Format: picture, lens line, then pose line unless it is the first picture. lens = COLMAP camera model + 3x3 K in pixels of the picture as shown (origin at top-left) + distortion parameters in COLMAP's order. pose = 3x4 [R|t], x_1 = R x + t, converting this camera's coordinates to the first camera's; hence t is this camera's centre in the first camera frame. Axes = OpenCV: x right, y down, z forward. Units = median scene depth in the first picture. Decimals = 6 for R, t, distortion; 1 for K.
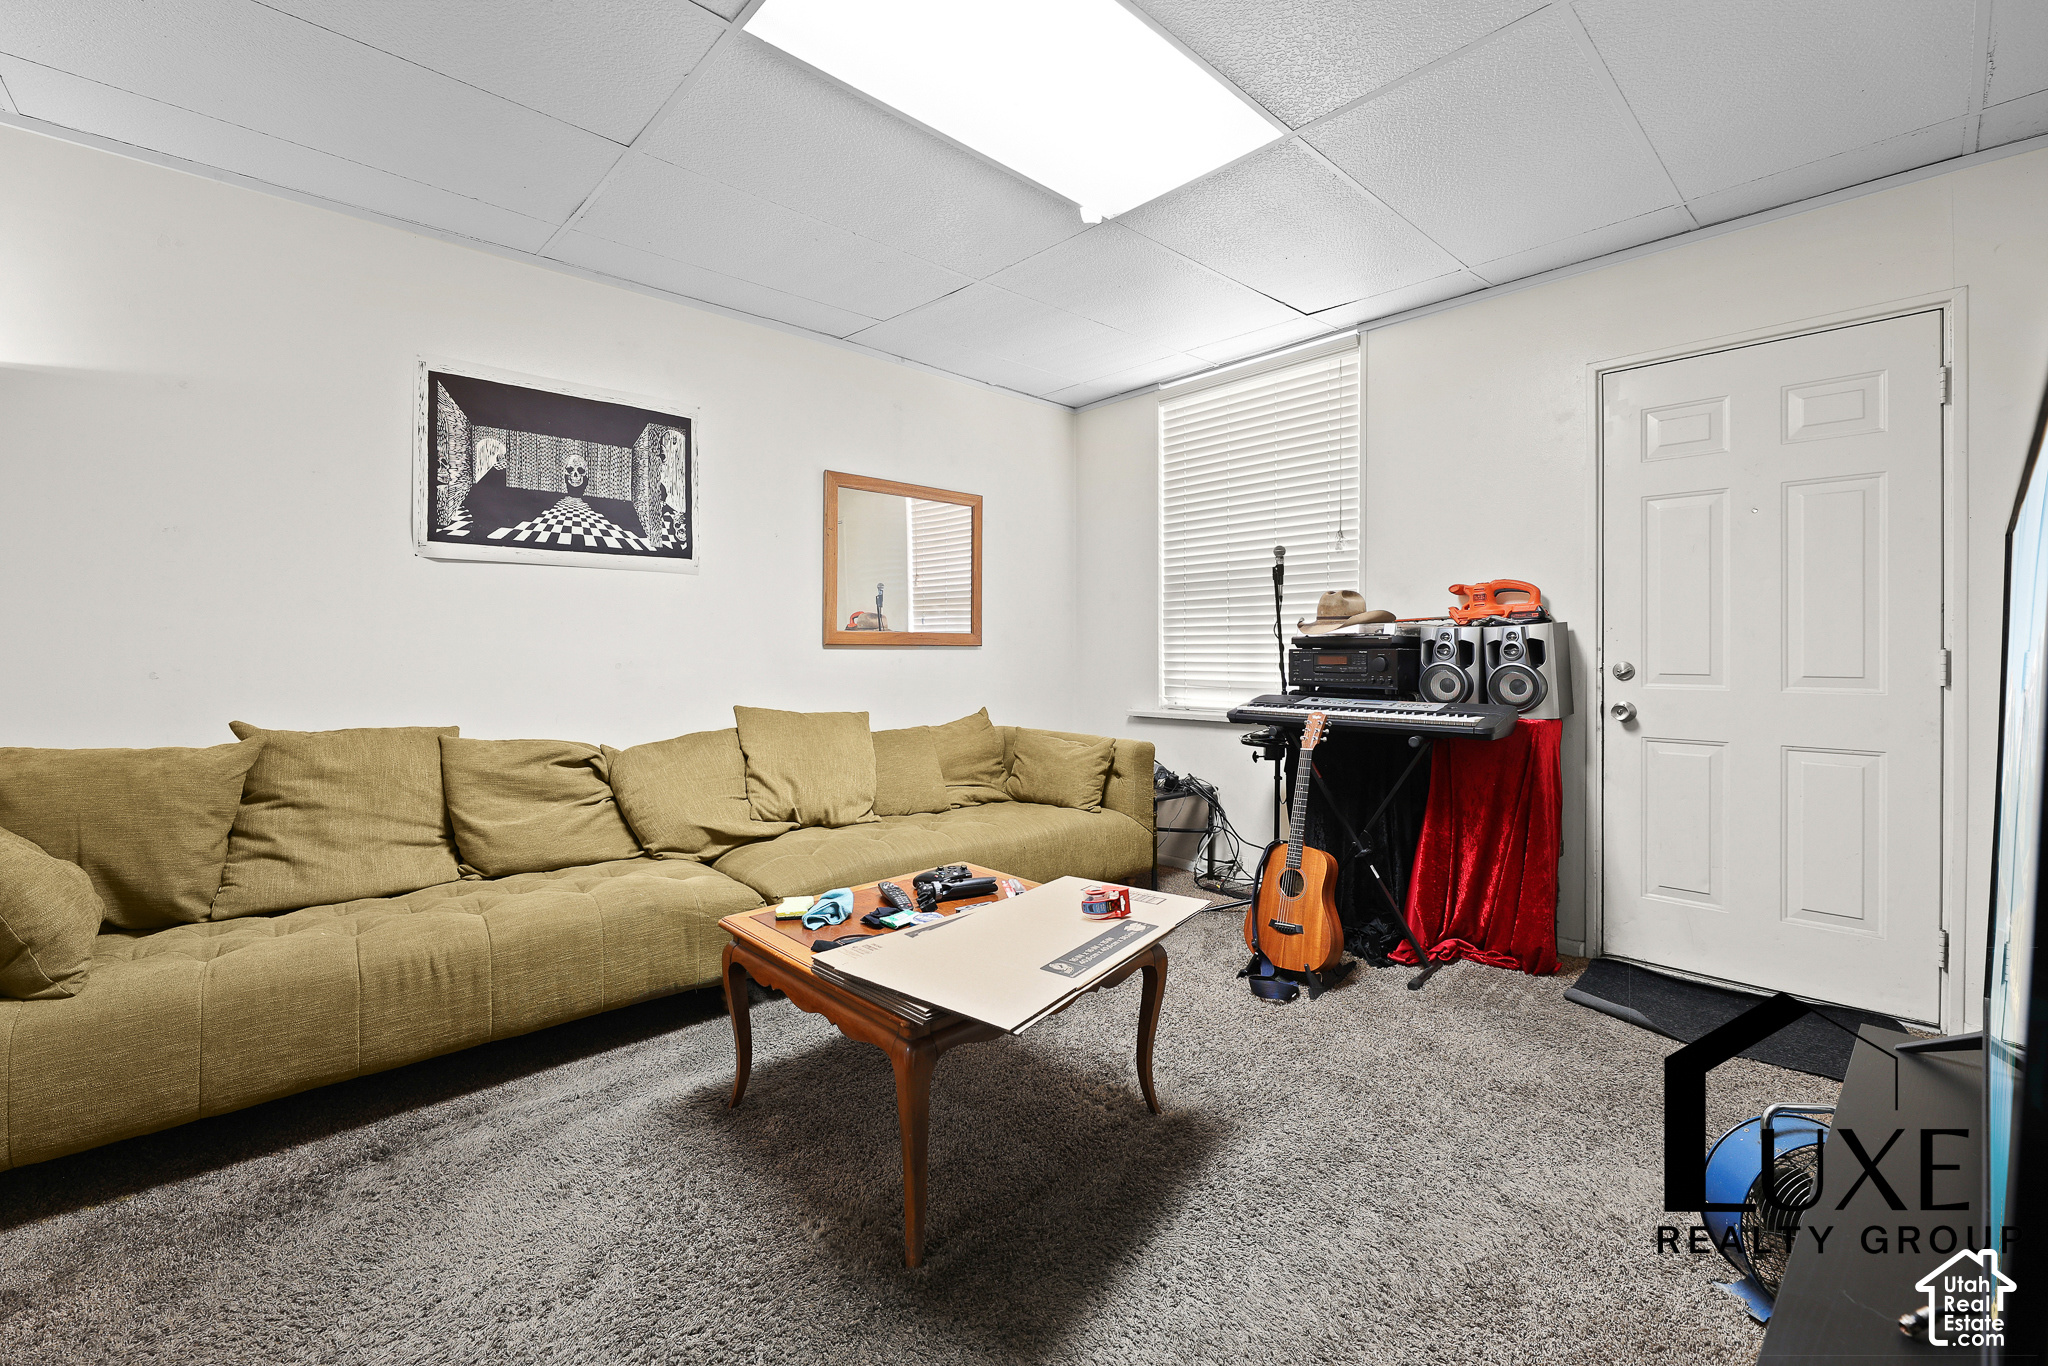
lens RADIAL K [[851.5, 0, 1014.7], [0, 851.5, 640.2], [0, 0, 1]] dist [-0.001768, -0.000363]
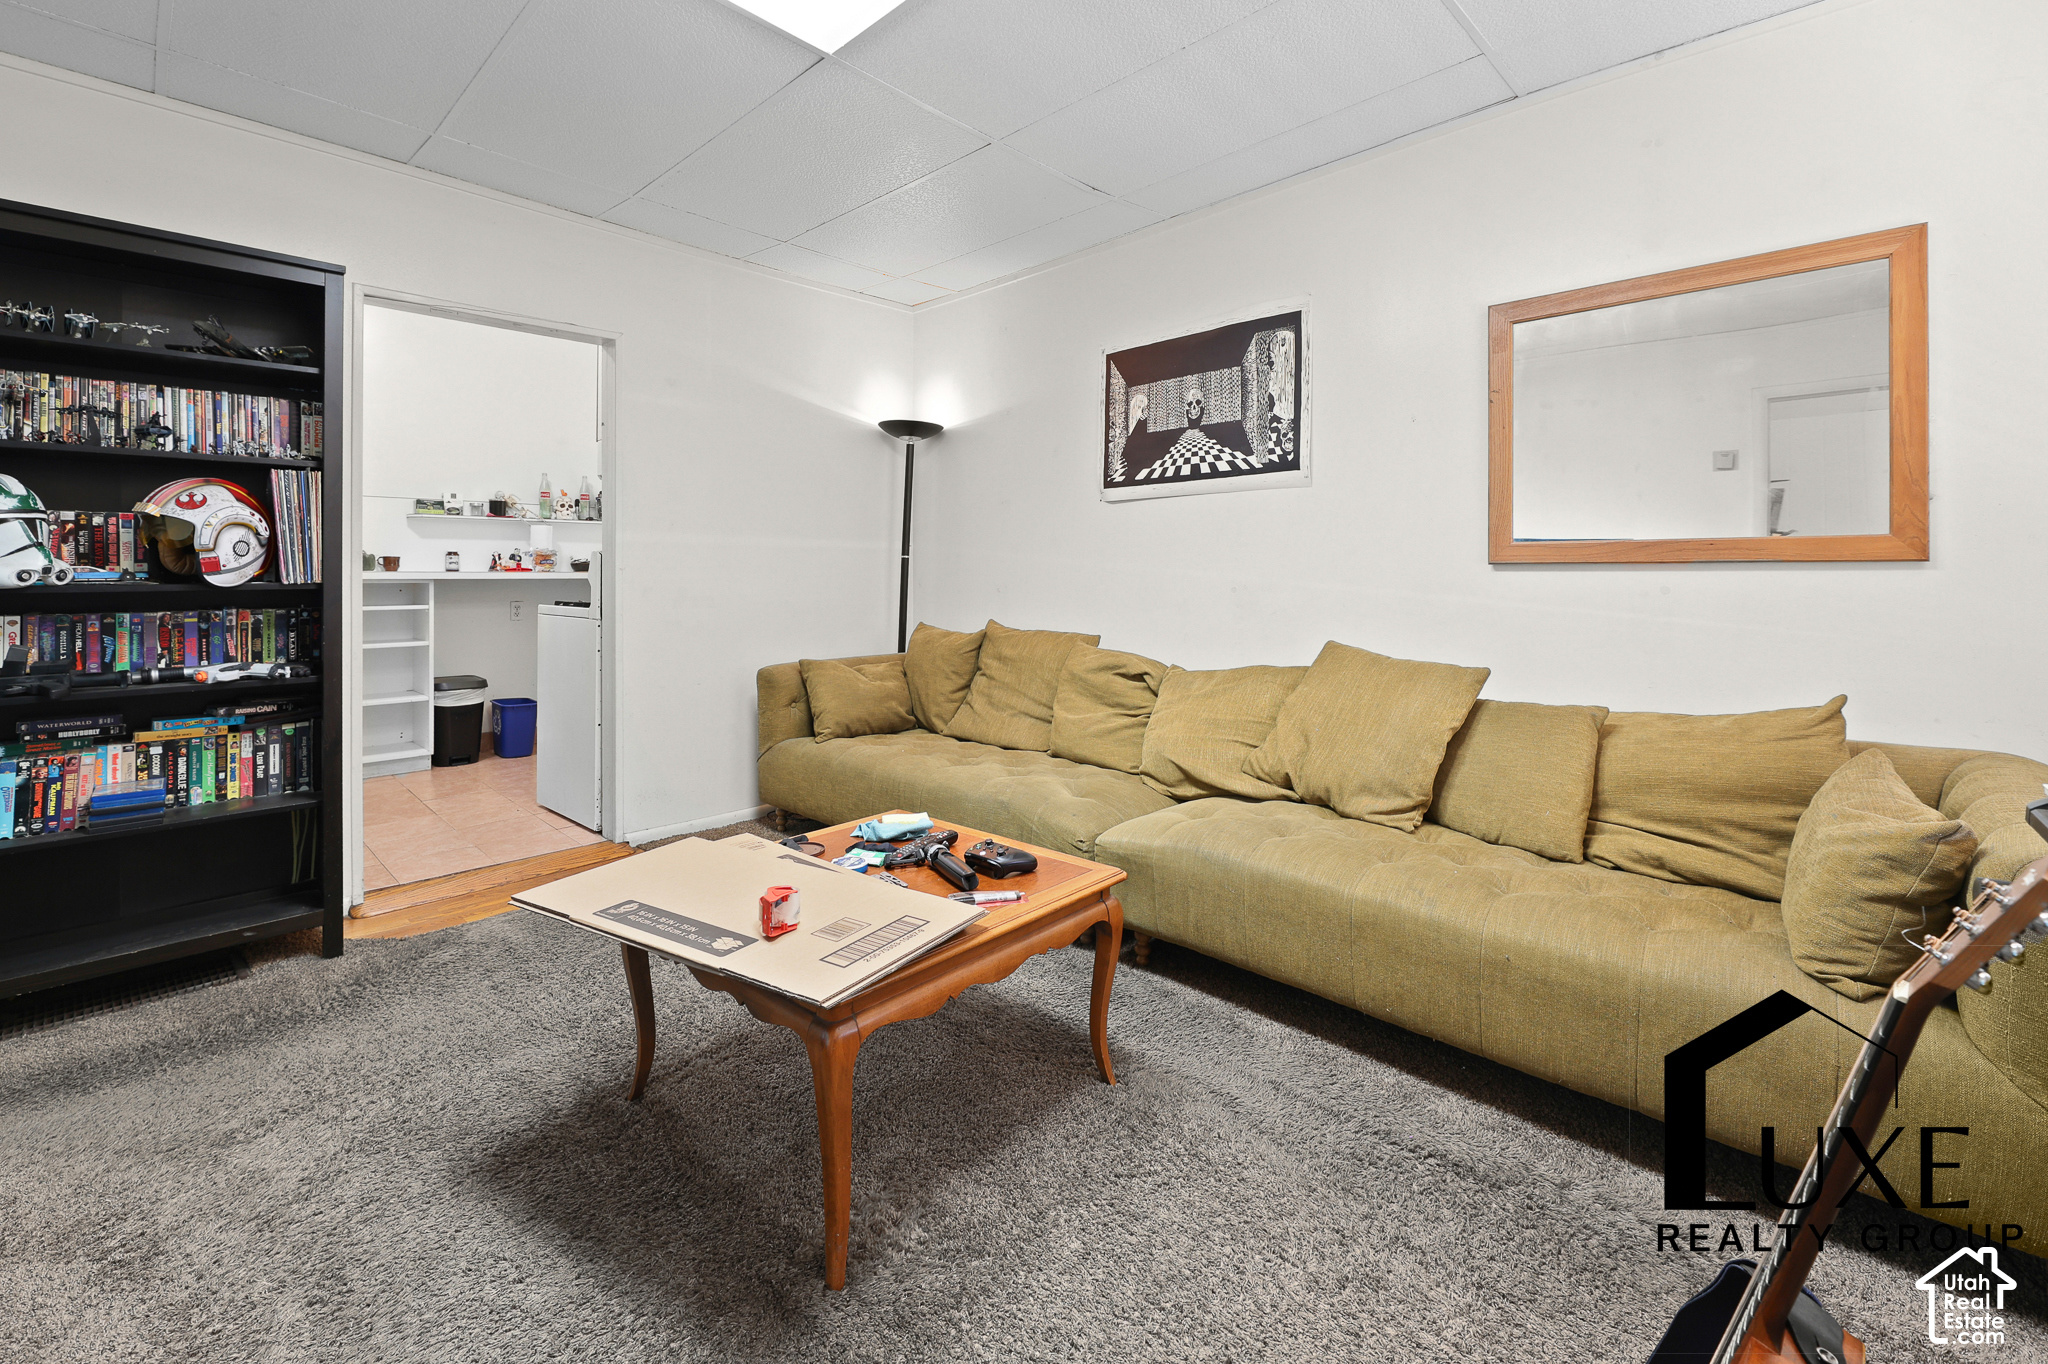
lens RADIAL K [[871.9, 0, 1015.7], [0, 871.9, 563.1], [0, 0, 1]] dist [-0.002201, -0.000180]
pose [[0.061038, -0.013965, -0.998038, 0.521924], [0.016025, 0.999787, -0.013009, 0.008300], [0.998007, -0.015200, 0.061249, 0.680088]]
